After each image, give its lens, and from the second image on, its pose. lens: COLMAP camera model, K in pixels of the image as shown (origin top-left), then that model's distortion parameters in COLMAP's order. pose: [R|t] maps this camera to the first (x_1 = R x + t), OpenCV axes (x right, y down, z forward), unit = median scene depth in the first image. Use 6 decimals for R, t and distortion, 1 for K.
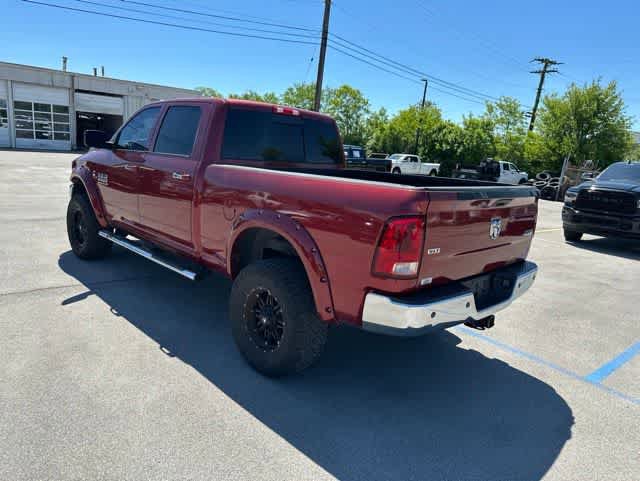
lens RADIAL K [[448.5, 0, 313.3], [0, 448.5, 245.0], [0, 0, 1]] dist [0.048421, -0.054930]
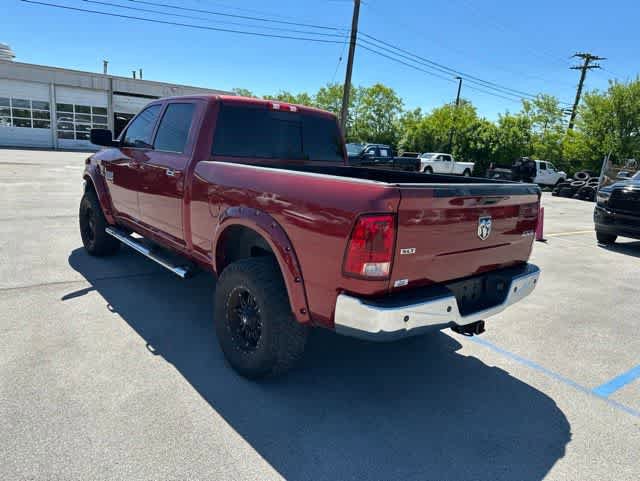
lens RADIAL K [[448.5, 0, 315.8], [0, 448.5, 239.9], [0, 0, 1]] dist [0.048421, -0.054930]
pose [[0.997394, 0.011427, -0.071237, 0.076574], [-0.012176, 0.999875, -0.010099, 0.000945], [0.071113, 0.010940, 0.997408, 0.025112]]
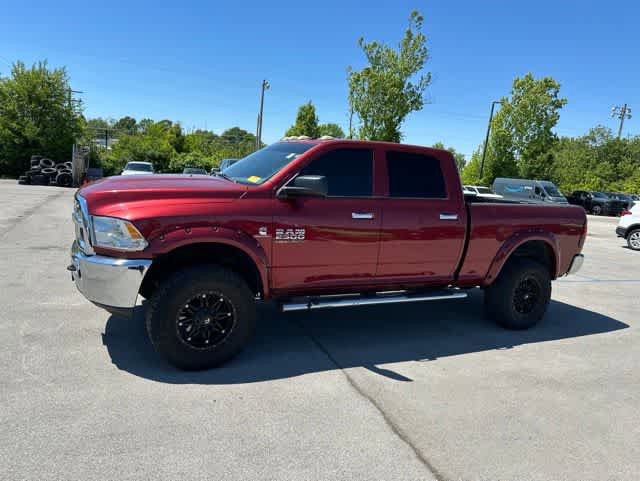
lens RADIAL K [[448.5, 0, 319.4], [0, 448.5, 243.6], [0, 0, 1]] dist [0.048421, -0.054930]
pose [[0.317194, -0.204209, 0.926114, -1.247519], [0.153793, 0.974692, 0.162247, -0.271718], [-0.935808, 0.090966, 0.340572, 0.772321]]
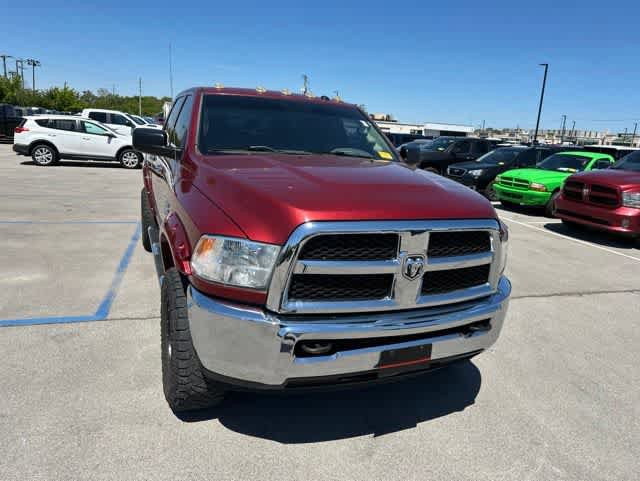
lens RADIAL K [[448.5, 0, 316.9], [0, 448.5, 239.1], [0, 0, 1]] dist [0.048421, -0.054930]
pose [[-0.916330, -0.224747, 0.331403, -0.654302], [-0.055892, 0.891318, 0.449921, -0.475757], [-0.396503, 0.393753, -0.829303, 1.883559]]
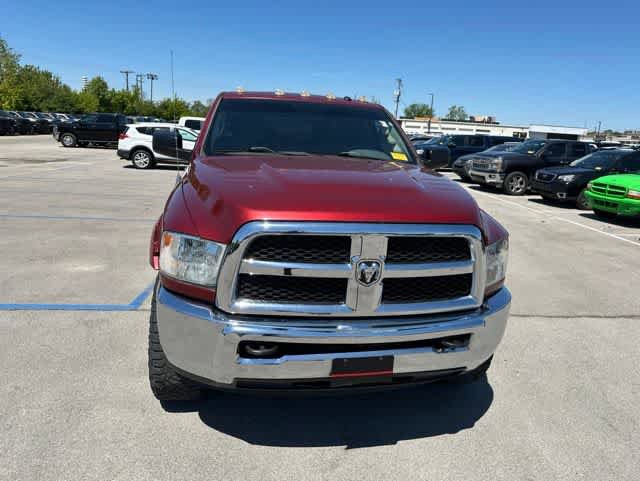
lens RADIAL K [[448.5, 0, 317.9], [0, 448.5, 239.4], [0, 0, 1]] dist [0.048421, -0.054930]
pose [[-0.823753, -0.252564, 0.507584, -0.768642], [0.001066, 0.894600, 0.446866, -0.471458], [-0.566948, 0.368648, -0.736661, 1.811000]]
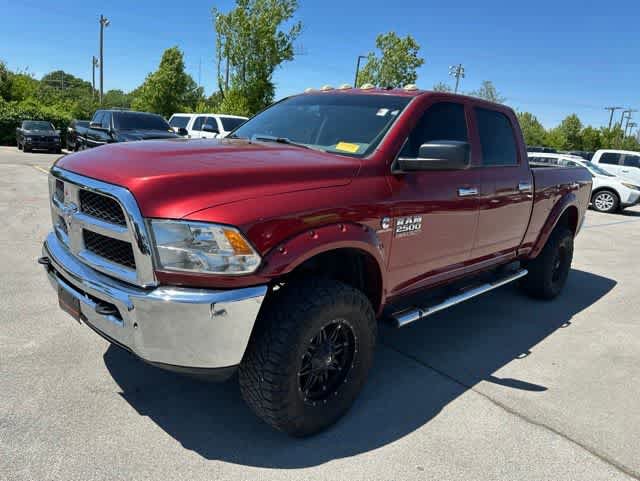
lens RADIAL K [[448.5, 0, 320.0], [0, 448.5, 240.2], [0, 0, 1]] dist [0.048421, -0.054930]
pose [[0.001204, -0.301178, 0.953567, -1.083088], [0.141095, 0.944080, 0.298003, -0.337786], [-0.989995, 0.134185, 0.043631, 1.188659]]
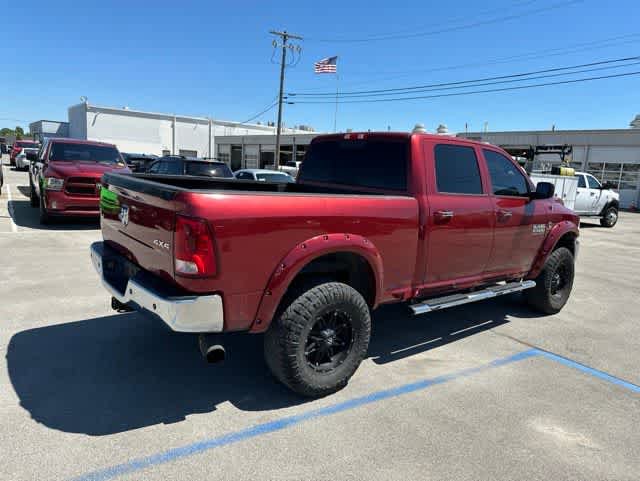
lens RADIAL K [[448.5, 0, 321.4], [0, 448.5, 240.1], [0, 0, 1]] dist [0.048421, -0.054930]
pose [[-0.090962, 0.074878, -0.993035, 0.908013], [-0.279967, 0.955030, 0.097657, -0.136107], [0.955690, 0.286901, -0.065909, 0.976946]]
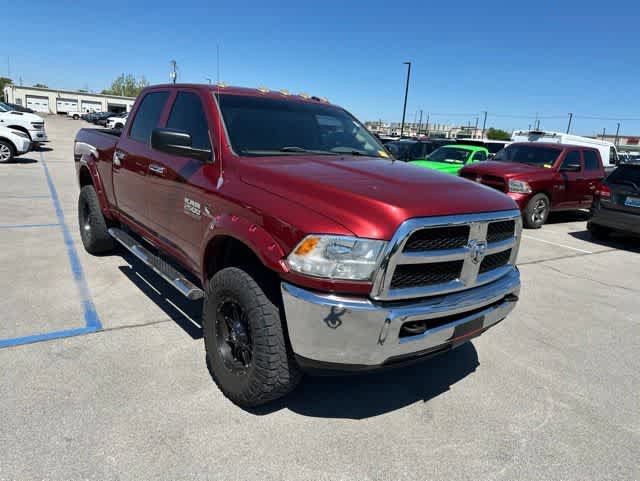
lens RADIAL K [[448.5, 0, 315.3], [0, 448.5, 239.0], [0, 0, 1]] dist [0.048421, -0.054930]
pose [[-0.981404, -0.178667, 0.070177, -0.443758], [-0.129807, 0.887044, 0.443061, -0.480897], [-0.141411, 0.425712, -0.893741, 1.984358]]
